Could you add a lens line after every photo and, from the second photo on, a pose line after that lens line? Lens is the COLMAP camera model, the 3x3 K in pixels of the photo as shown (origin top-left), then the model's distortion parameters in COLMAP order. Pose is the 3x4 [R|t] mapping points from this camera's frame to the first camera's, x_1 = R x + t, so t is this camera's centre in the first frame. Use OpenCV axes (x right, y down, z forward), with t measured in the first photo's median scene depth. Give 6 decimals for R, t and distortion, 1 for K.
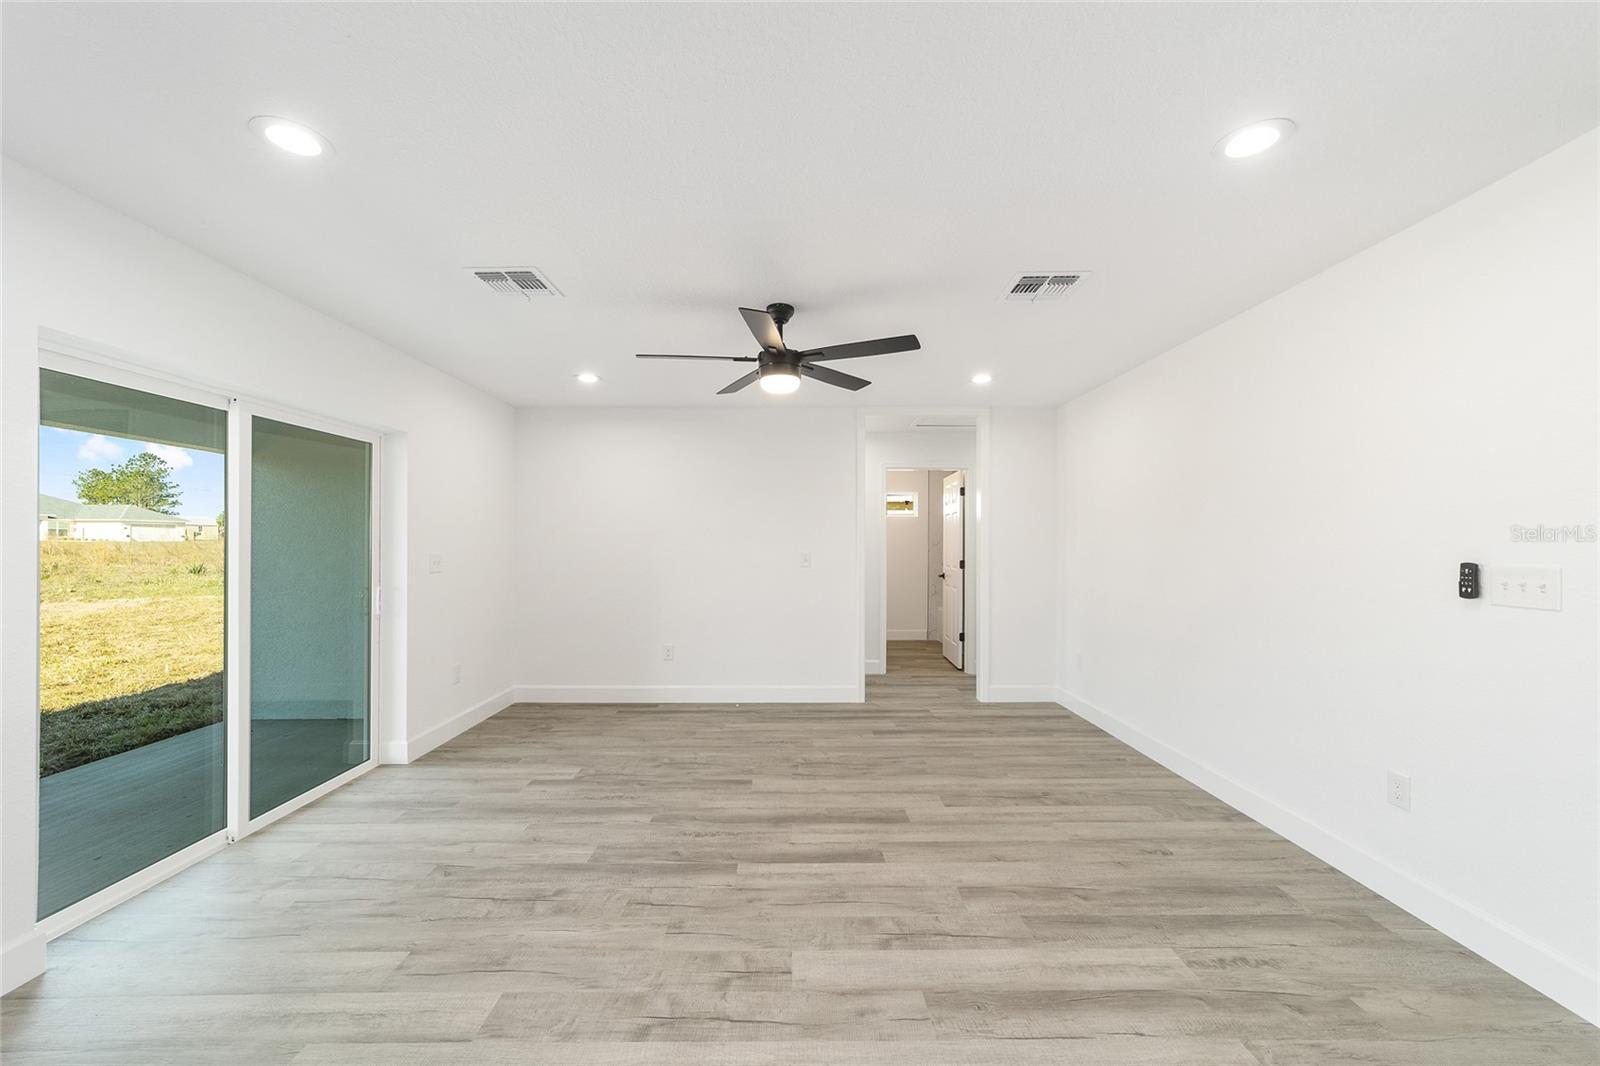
lens RADIAL K [[612.3, 0, 793.3], [0, 612.3, 535.5], [0, 0, 1]] dist [-0.017128, 0.009066]
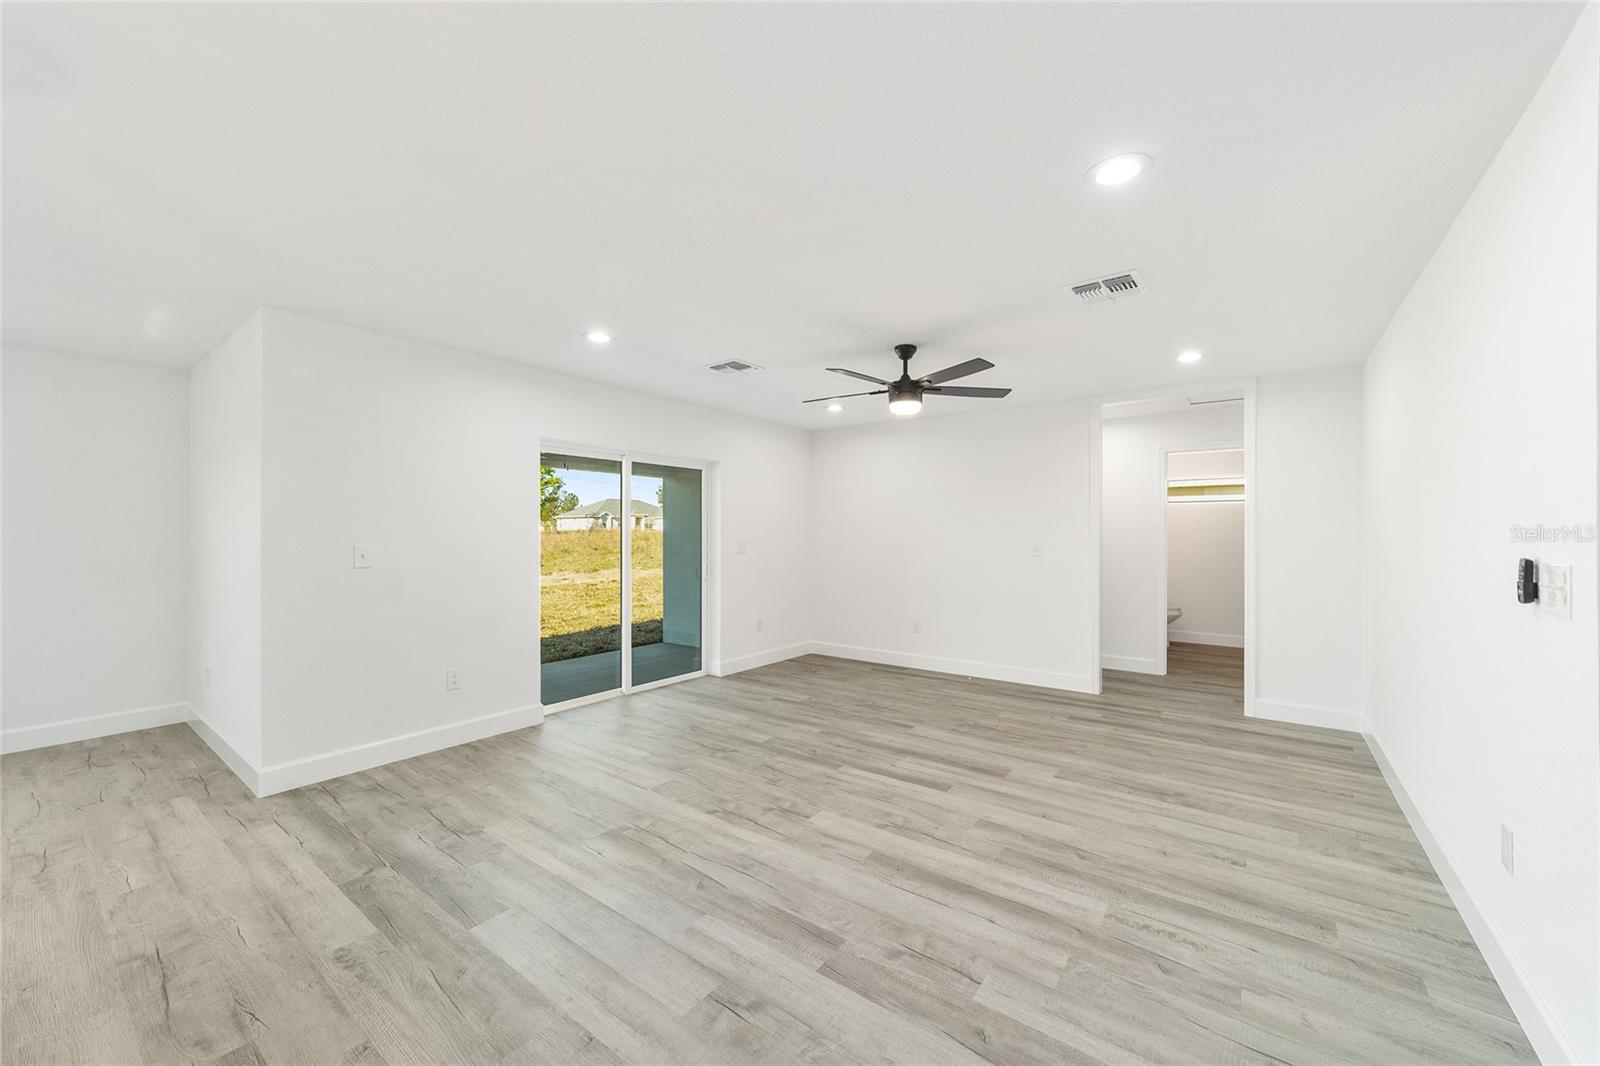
lens RADIAL K [[612.3, 0, 793.3], [0, 612.3, 535.5], [0, 0, 1]] dist [-0.017128, 0.009066]
pose [[0.793834, 0.003137, -0.608127, 0.567480], [0.006586, 0.999884, 0.013755, -0.001821], [0.608099, -0.014924, 0.793721, -0.138306]]
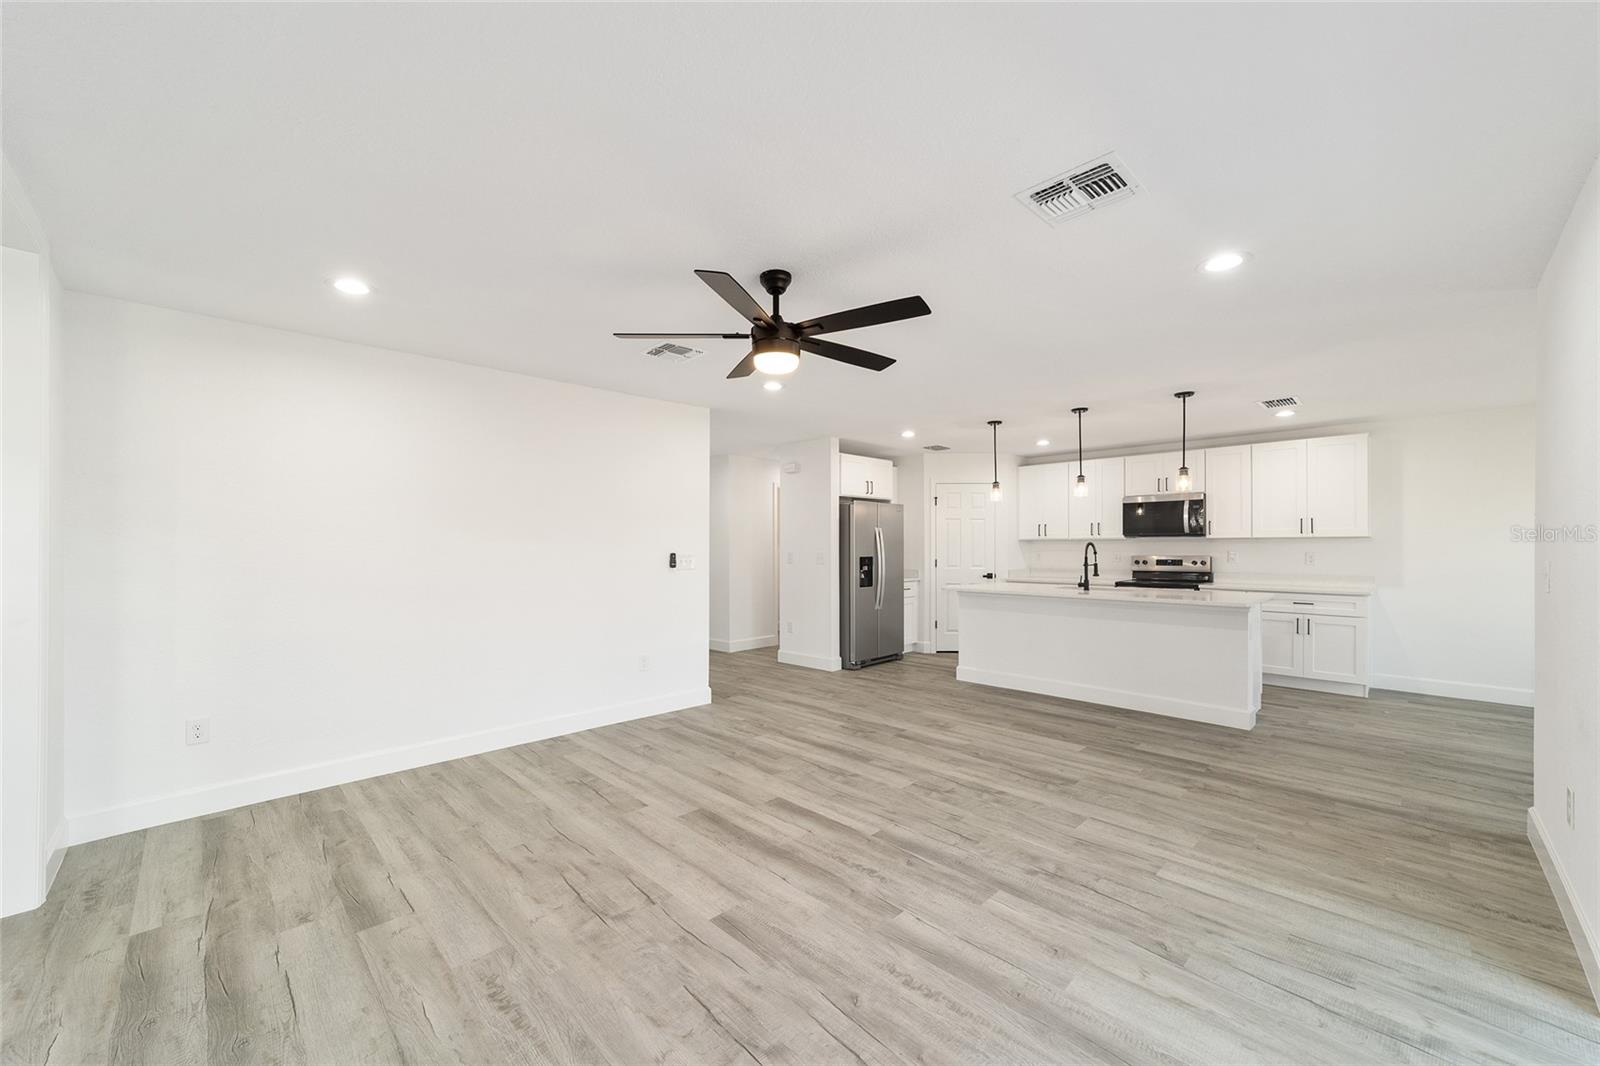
lens RADIAL K [[617.1, 0, 793.2], [0, 617.1, 539.3], [0, 0, 1]] dist [-0.017184, 0.009319]
pose [[-0.696287, 0.008639, 0.717712, -0.686819], [-0.007492, 0.999786, -0.019303, 0.022184], [-0.717724, -0.018818, -0.696073, 1.627427]]
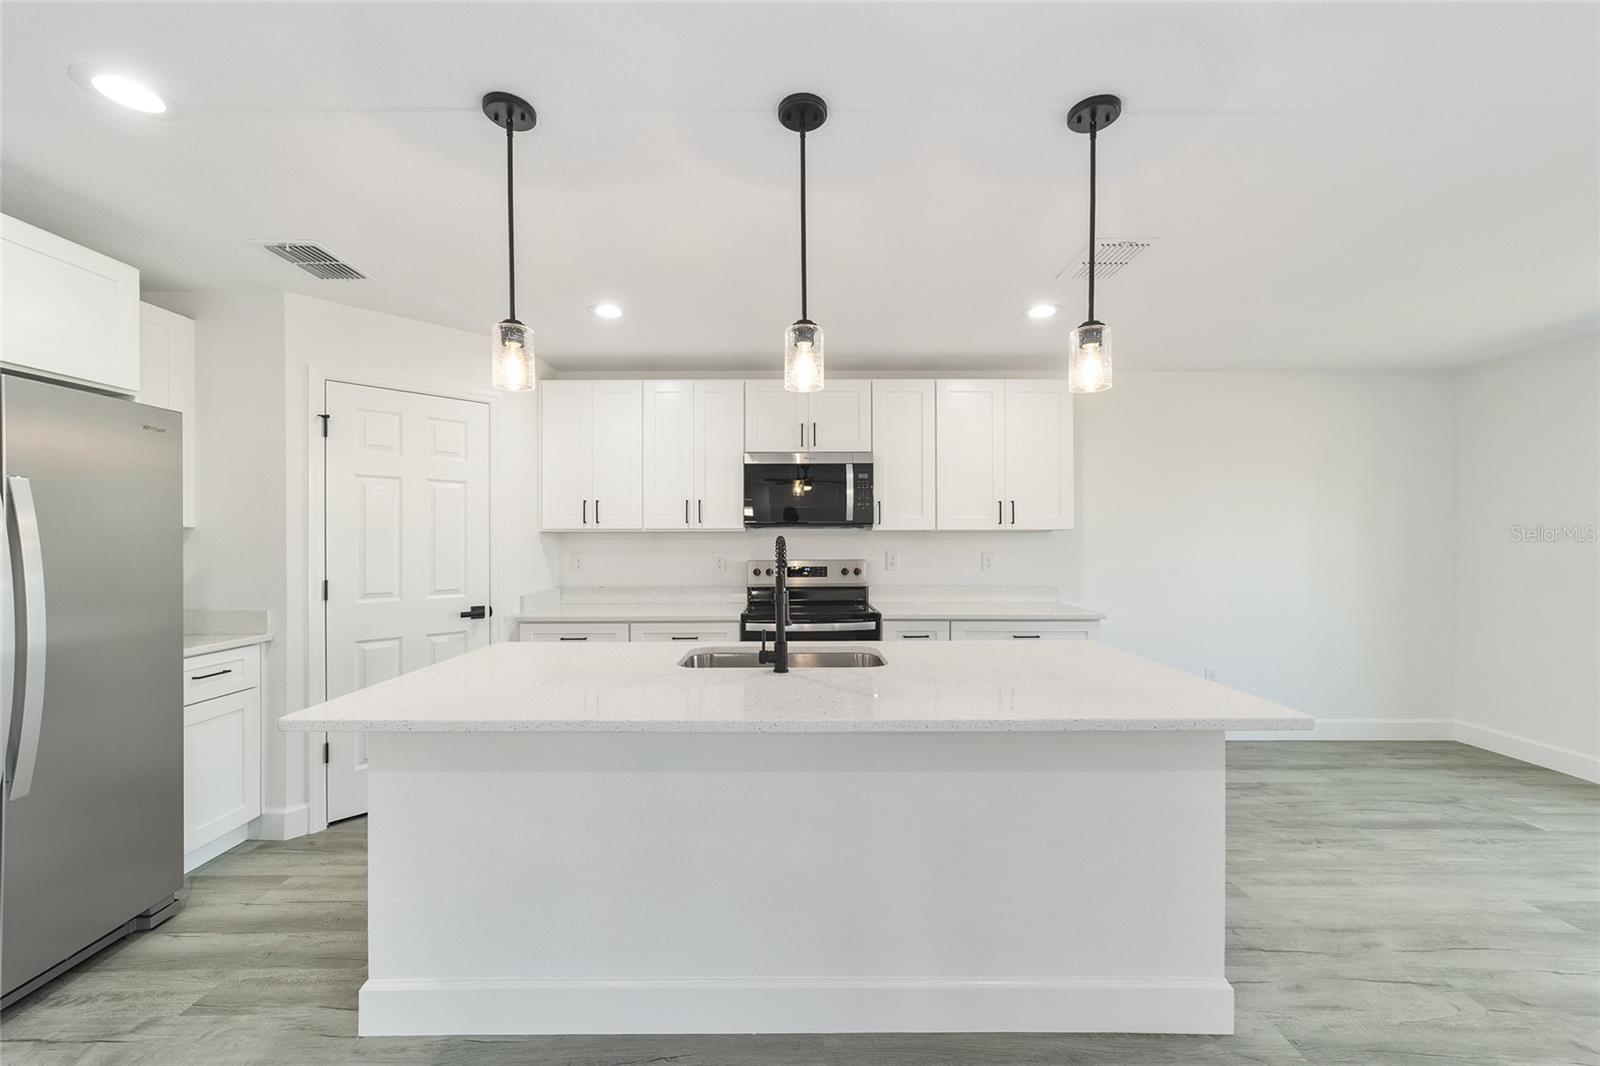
lens RADIAL K [[617.1, 0, 793.2], [0, 617.1, 539.3], [0, 0, 1]] dist [-0.017184, 0.009319]
pose [[-1.000000, 0.000407, -0.000048, 0.024802], [0.000408, 0.999940, -0.010988, -0.002237], [0.000044, -0.010988, -0.999940, 0.346783]]
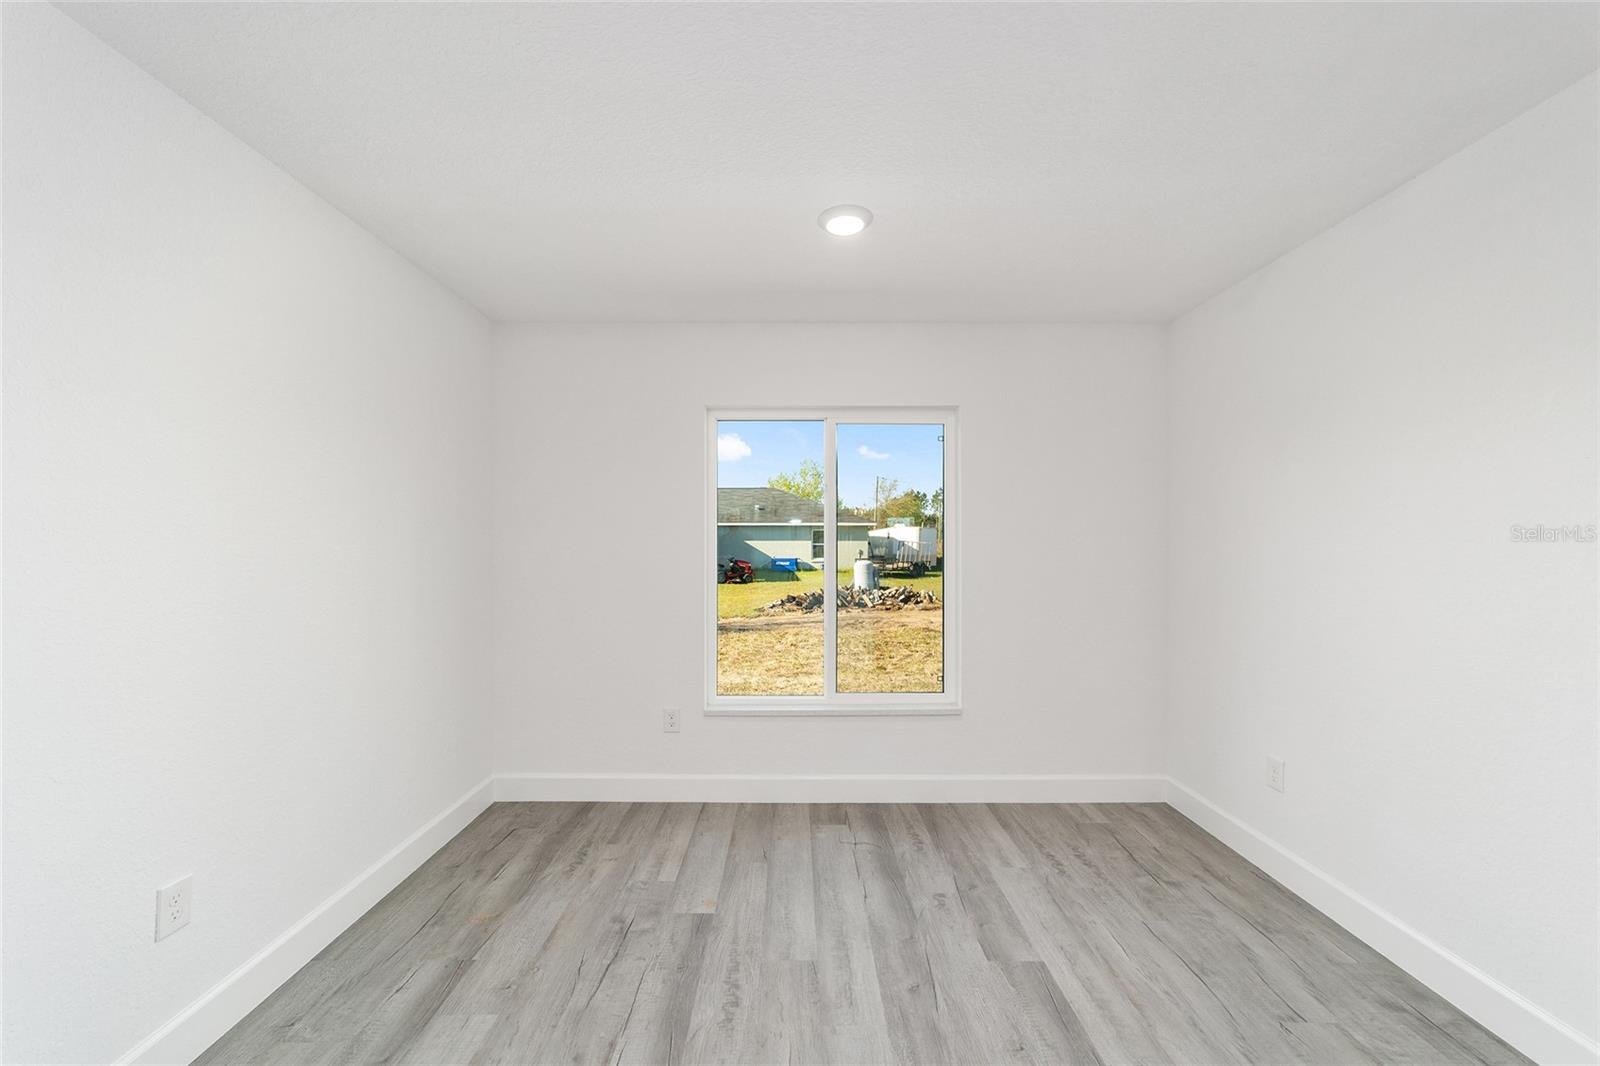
lens RADIAL K [[617.1, 0, 793.2], [0, 617.1, 539.3], [0, 0, 1]] dist [-0.017184, 0.009319]
pose [[-0.003165, -0.006614, -0.999973, -0.402325], [0.011632, 0.999910, -0.006650, -0.007546], [0.999927, -0.011653, -0.003088, -0.522664]]
